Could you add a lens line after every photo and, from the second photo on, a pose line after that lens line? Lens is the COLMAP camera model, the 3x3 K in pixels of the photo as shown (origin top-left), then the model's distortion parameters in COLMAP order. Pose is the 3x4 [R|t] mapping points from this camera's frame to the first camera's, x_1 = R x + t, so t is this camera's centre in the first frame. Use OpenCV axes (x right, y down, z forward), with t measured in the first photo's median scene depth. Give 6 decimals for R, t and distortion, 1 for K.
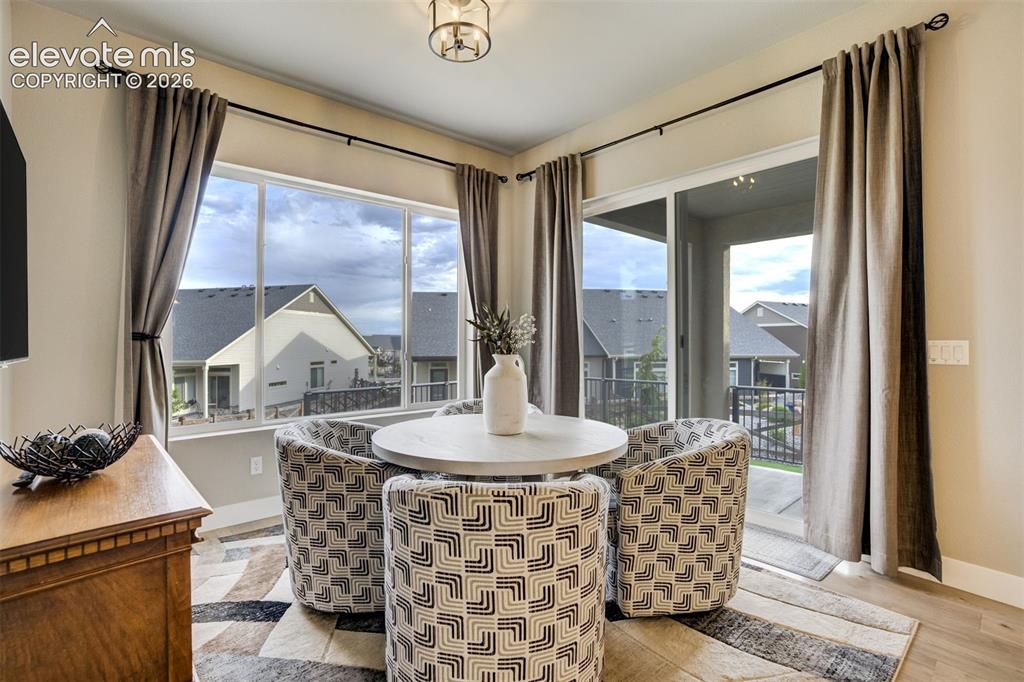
lens RADIAL K [[474.5, 0, 512.0], [0, 474.5, 341.0], [0, 0, 1]] dist [-0.003100, -0.000513]
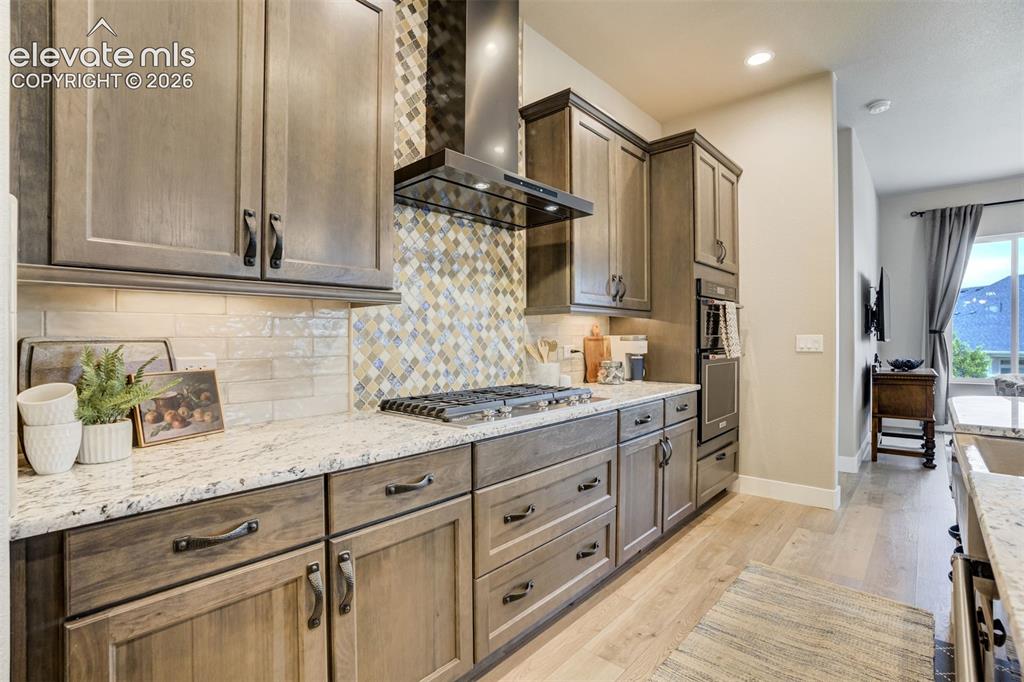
lens RADIAL K [[461.1, 0, 512.0], [0, 461.1, 341.0], [0, 0, 1]] dist [-0.000907, -0.000045]
pose [[0.128068, 0.002855, -0.991761, 0.997538], [0.004575, 0.999984, 0.003469, 0.015818], [0.991755, -0.004981, 0.128053, -1.109673]]
